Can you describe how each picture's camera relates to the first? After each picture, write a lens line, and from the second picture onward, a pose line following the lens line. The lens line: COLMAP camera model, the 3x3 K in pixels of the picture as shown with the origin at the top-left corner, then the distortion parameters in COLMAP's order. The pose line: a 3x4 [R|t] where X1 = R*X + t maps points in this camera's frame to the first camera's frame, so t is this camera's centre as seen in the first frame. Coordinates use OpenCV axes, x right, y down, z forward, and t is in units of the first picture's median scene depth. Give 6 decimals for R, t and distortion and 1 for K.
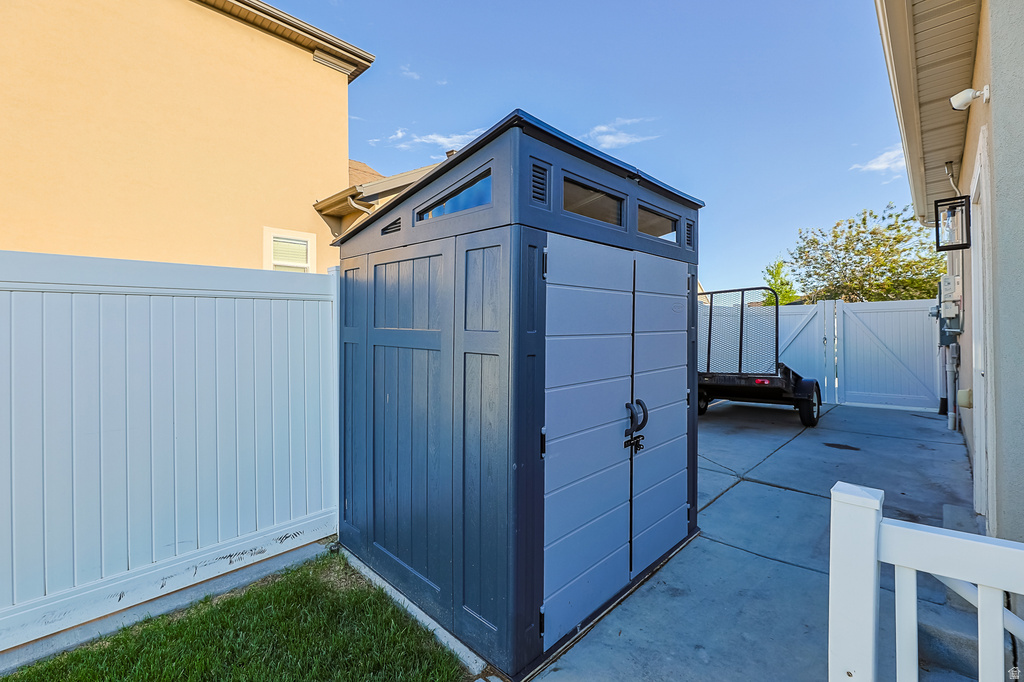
lens RADIAL K [[440.7, 0, 514.8], [0, 440.7, 312.8], [0, 0, 1]] dist [0.026415, 0.000274]
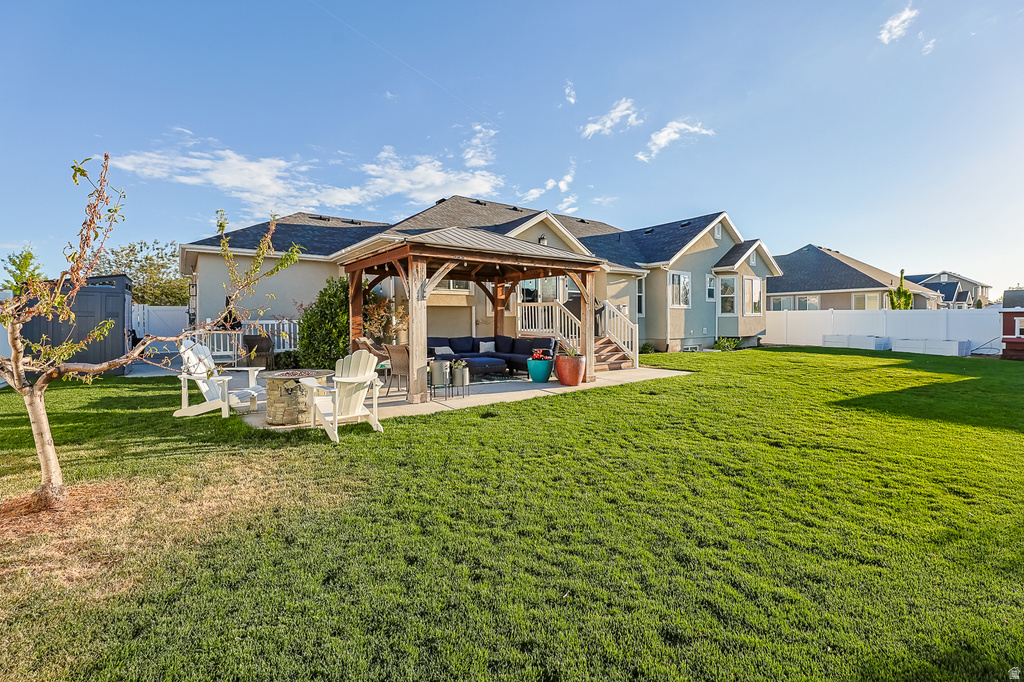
lens RADIAL K [[437.6, 0, 512.0], [0, 437.6, 341.0], [0, 0, 1]] dist [-0.000300, -0.000083]
pose [[0.165607, -0.041831, 0.985304, -0.919734], [-0.024290, 0.998624, 0.046479, 0.008426], [-0.985893, -0.031630, 0.164363, -0.929506]]
